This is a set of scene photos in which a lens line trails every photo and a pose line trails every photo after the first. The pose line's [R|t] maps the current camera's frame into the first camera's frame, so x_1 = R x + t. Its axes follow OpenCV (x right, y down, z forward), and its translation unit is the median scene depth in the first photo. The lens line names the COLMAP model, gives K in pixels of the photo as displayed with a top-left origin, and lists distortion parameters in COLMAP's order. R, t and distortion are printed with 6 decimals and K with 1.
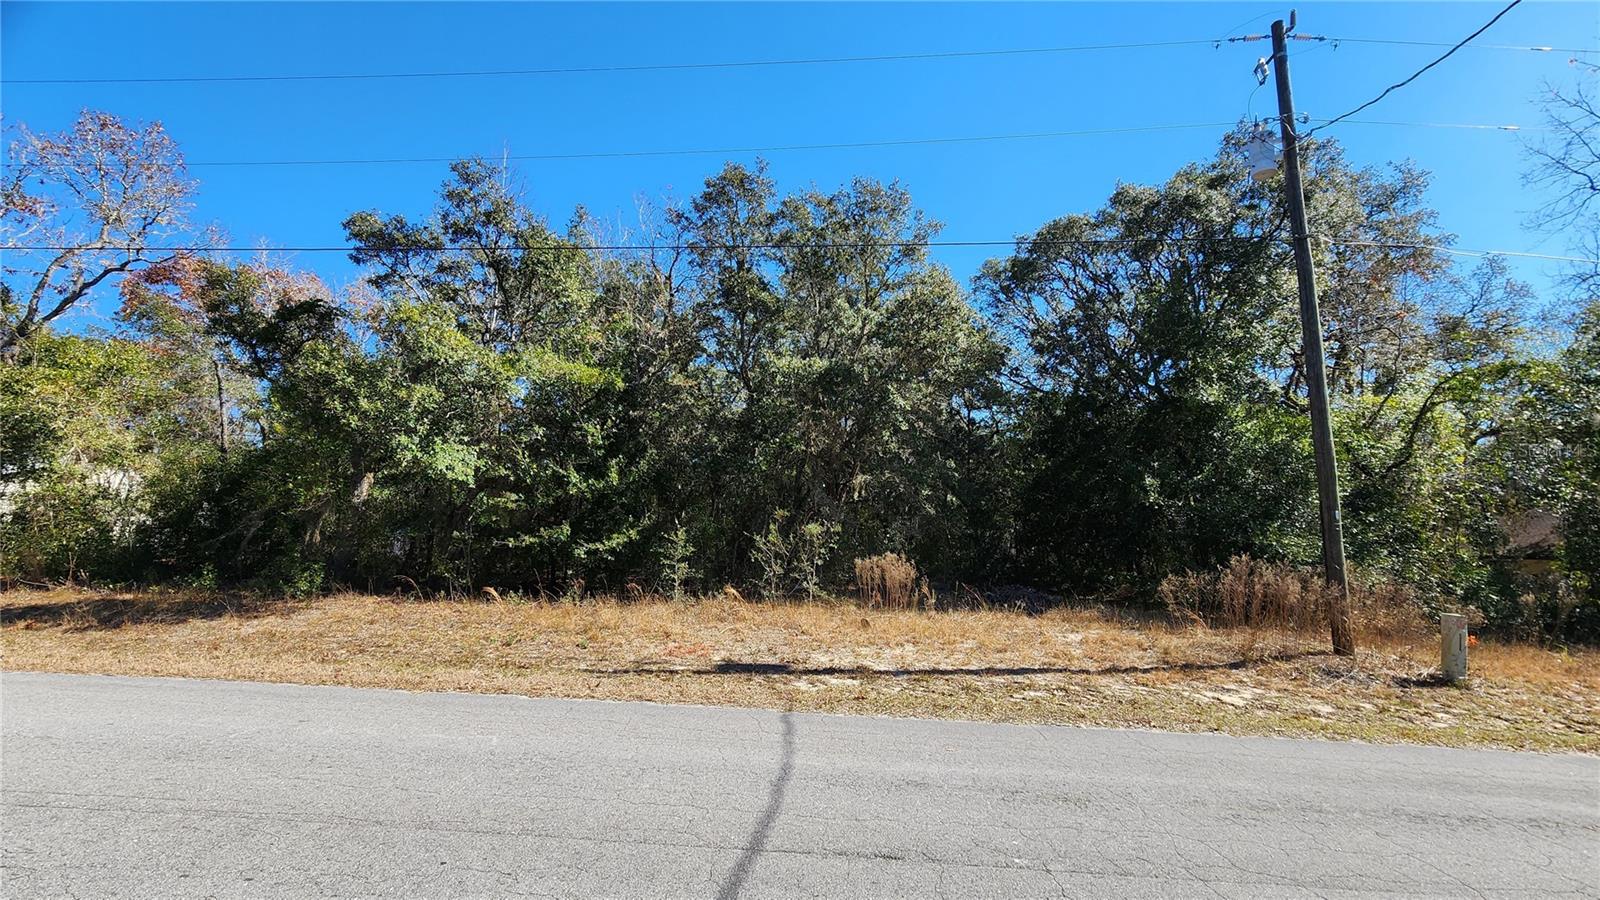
lens RADIAL K [[667.3, 0, 801.8], [0, 667.3, 453.8], [0, 0, 1]] dist [0.006713, 0.000667]
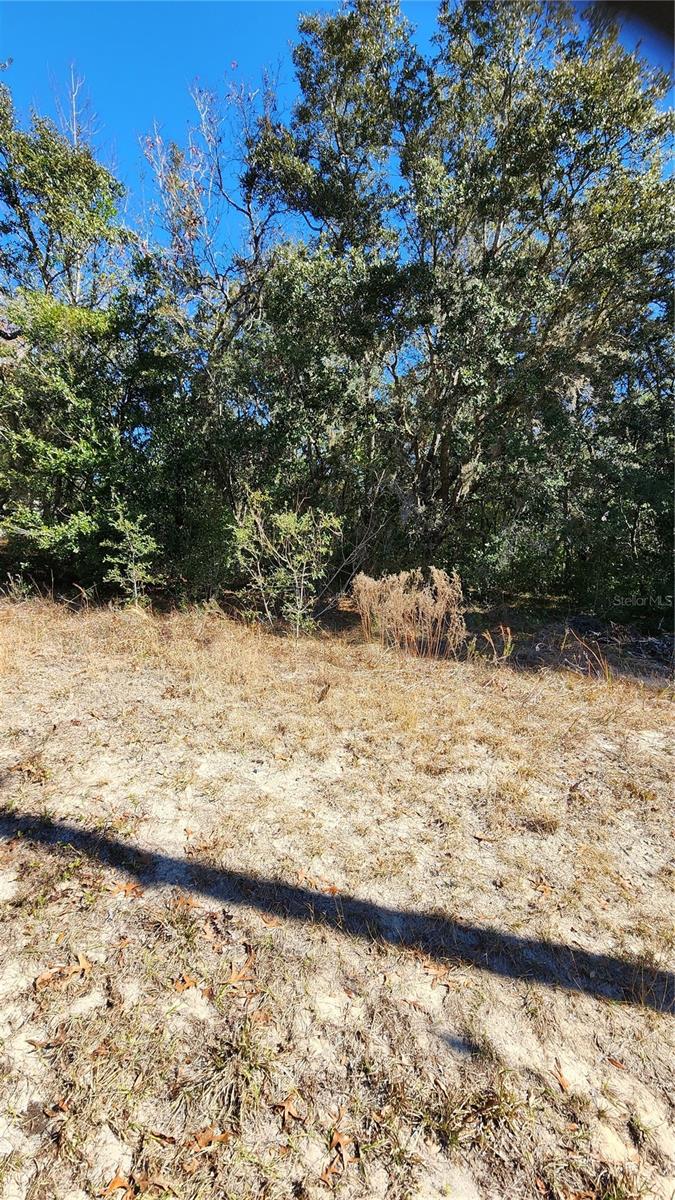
lens RADIAL K [[500.6, 0, 335.5], [0, 500.6, 596.8], [0, 0, 1]] dist [0.013509, -0.004811]
pose [[0.921199, 0.088925, -0.378793, 0.311394], [-0.005849, 0.976588, 0.215038, 0.105179], [0.389047, -0.195878, 0.900153, 0.767501]]
